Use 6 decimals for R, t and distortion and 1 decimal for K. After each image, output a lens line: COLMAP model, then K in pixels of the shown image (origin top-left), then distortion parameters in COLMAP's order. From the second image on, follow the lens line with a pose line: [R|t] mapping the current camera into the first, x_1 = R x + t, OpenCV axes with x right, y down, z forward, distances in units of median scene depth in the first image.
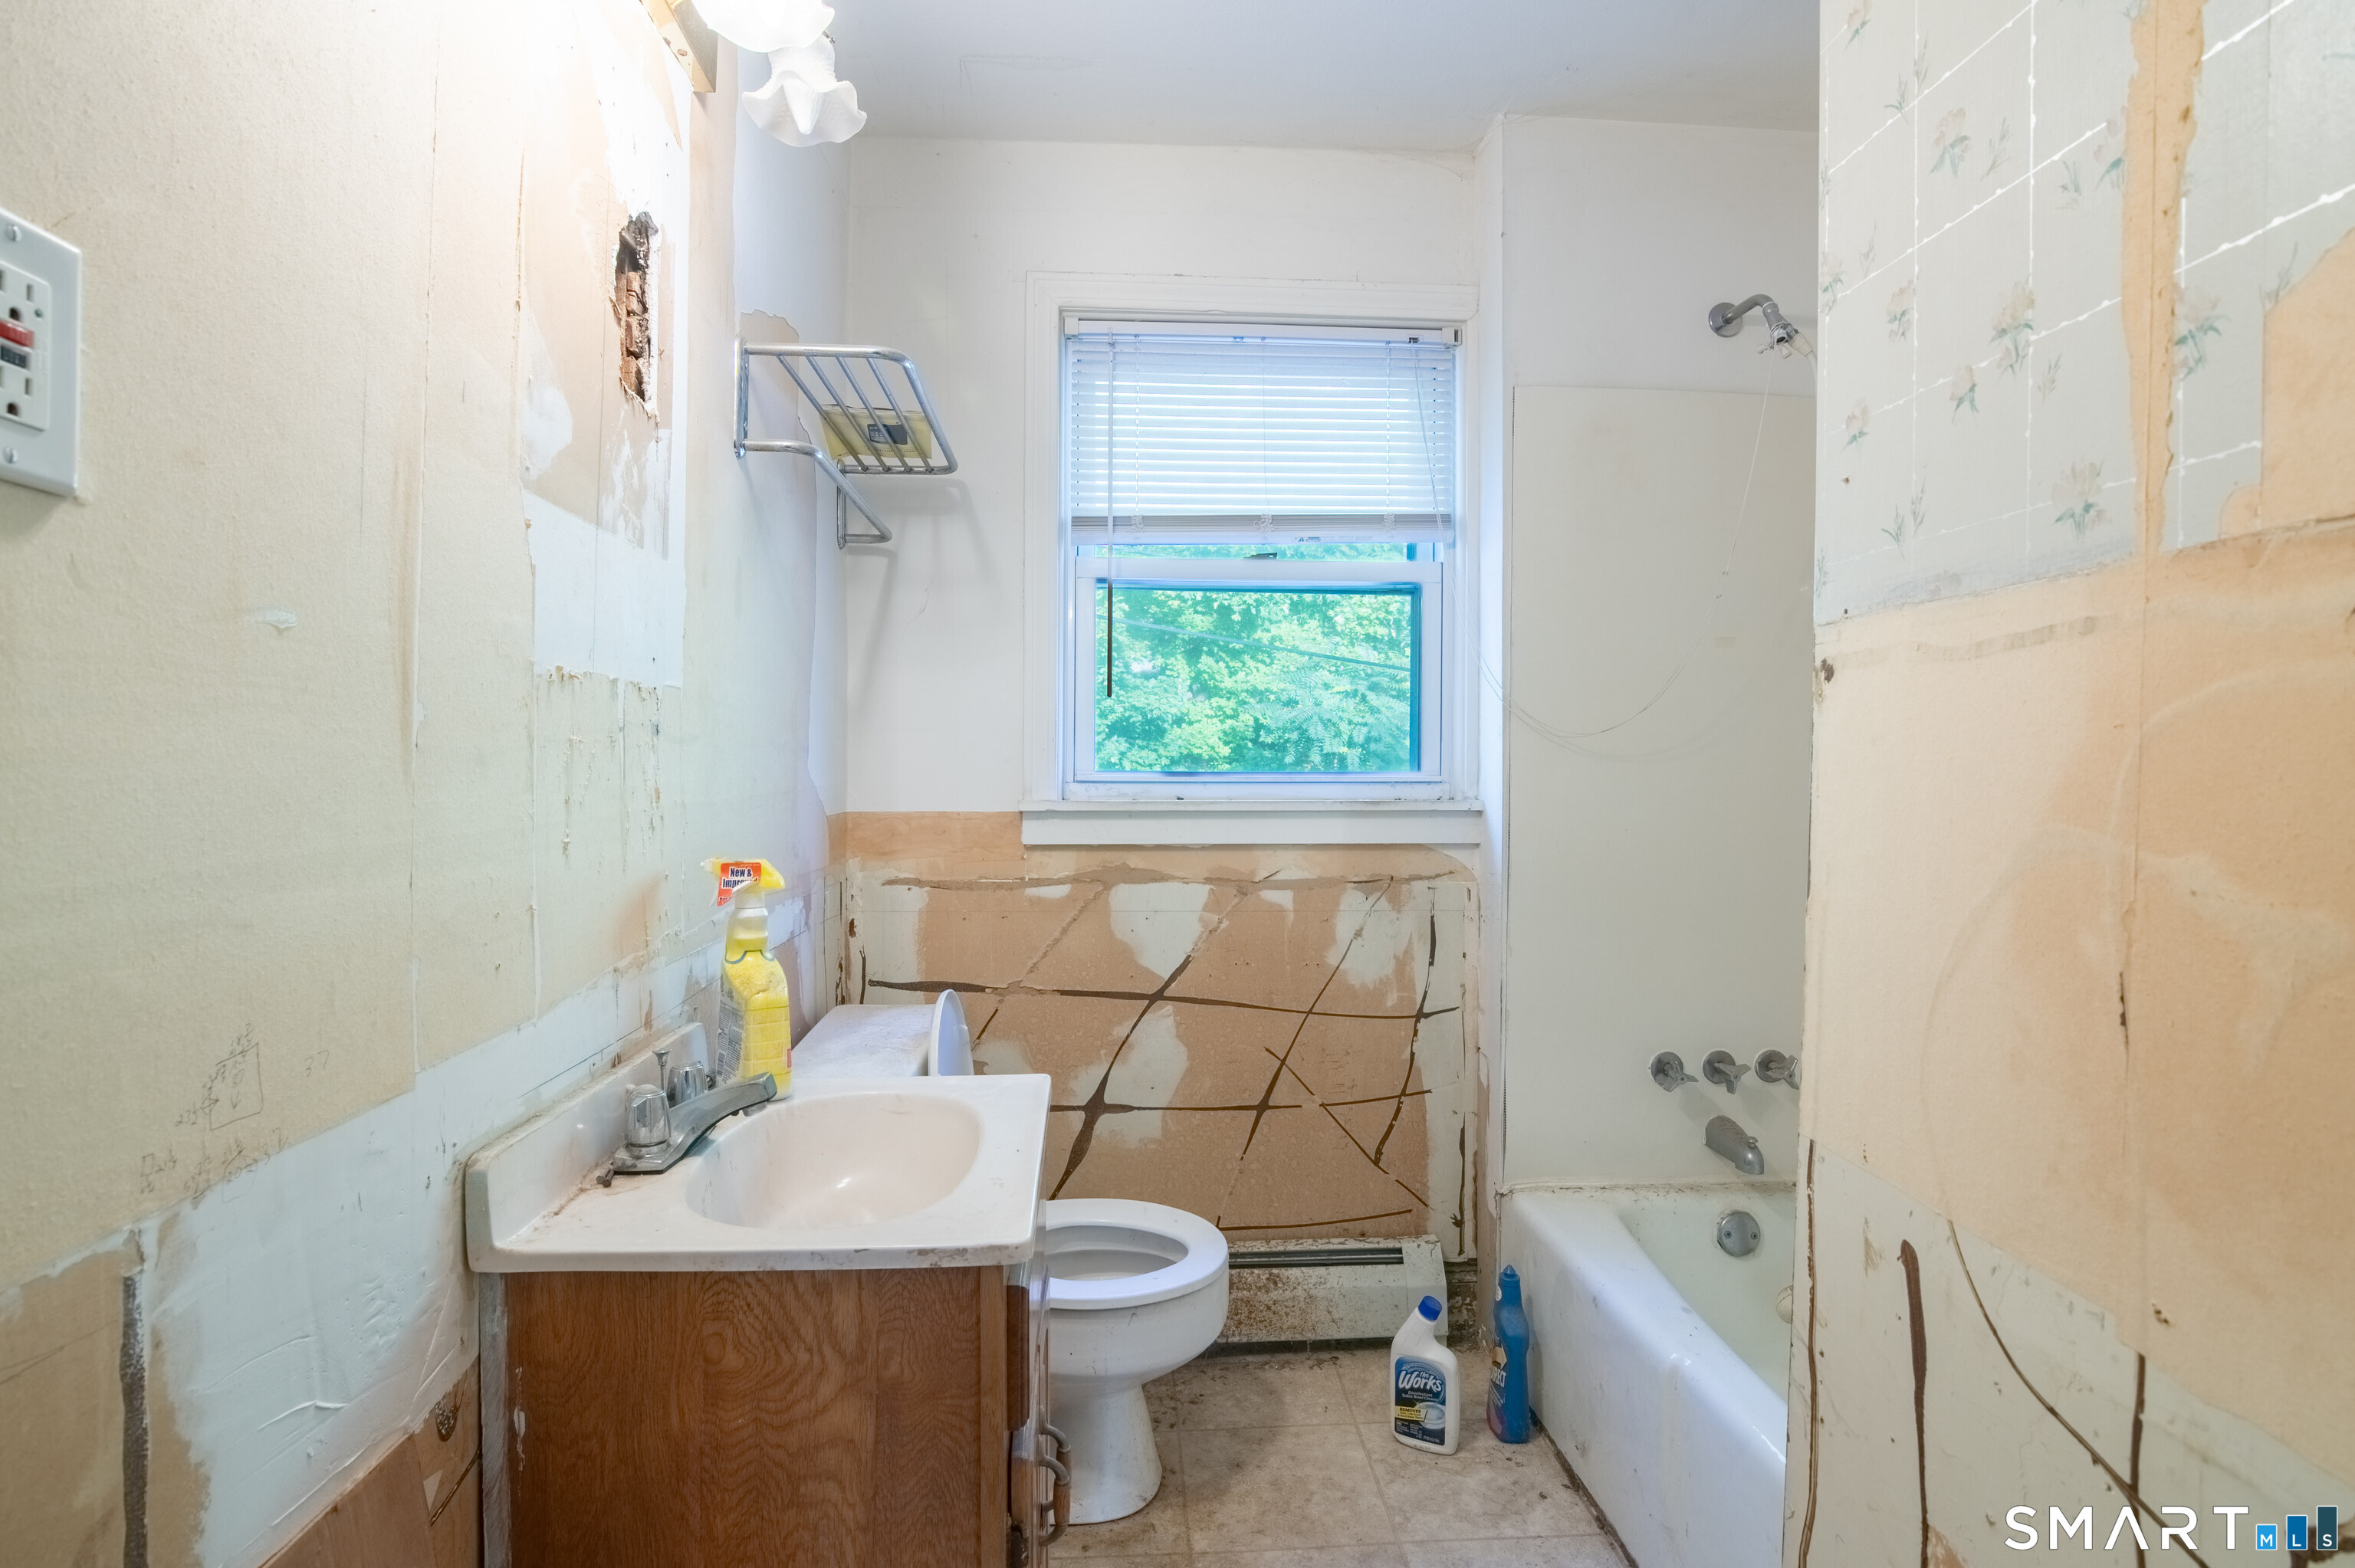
lens RADIAL K [[1149.4, 0, 1179.1], [0, 1149.4, 788.7], [0, 0, 1]] dist [-0.025634, 0.008694]
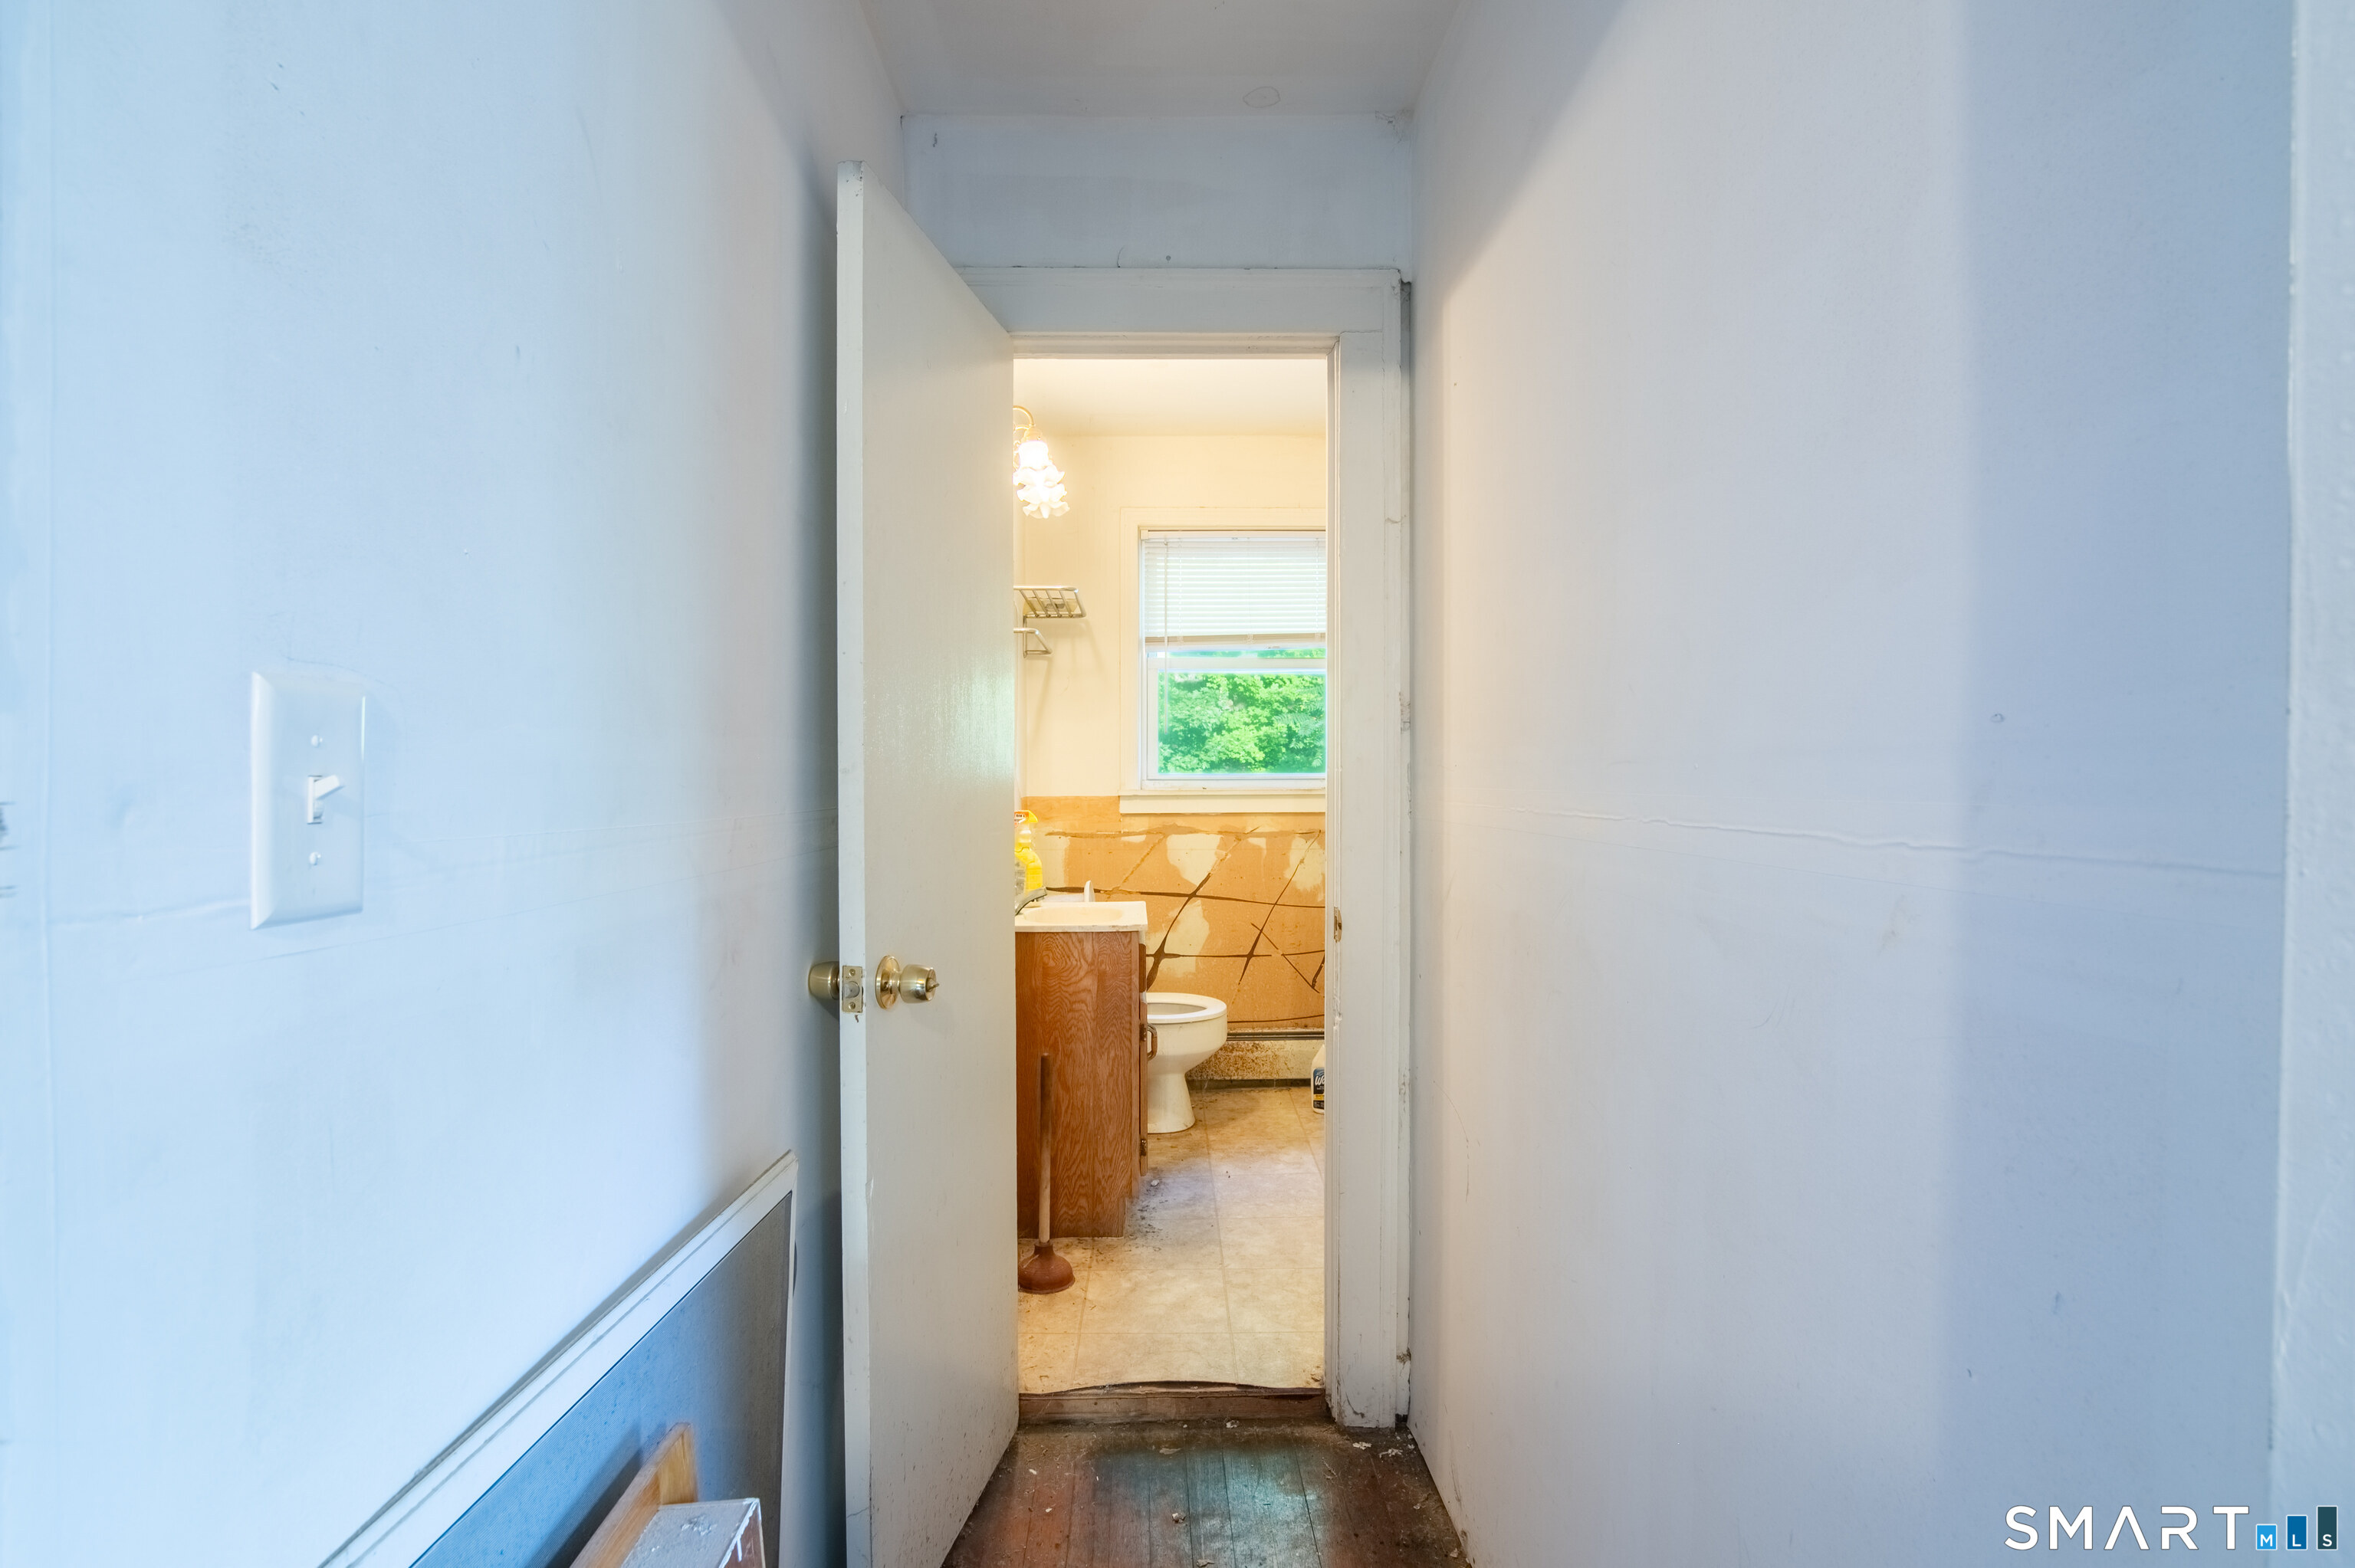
lens RADIAL K [[1149.4, 0, 1172.4], [0, 1149.4, 788.5], [0, 0, 1]] dist [-0.025634, 0.008694]
pose [[0.999017, -0.005813, -0.043946, 0.030953], [0.005668, 0.999978, -0.003424, 0.014742], [0.043965, 0.003171, 0.999028, -0.855858]]
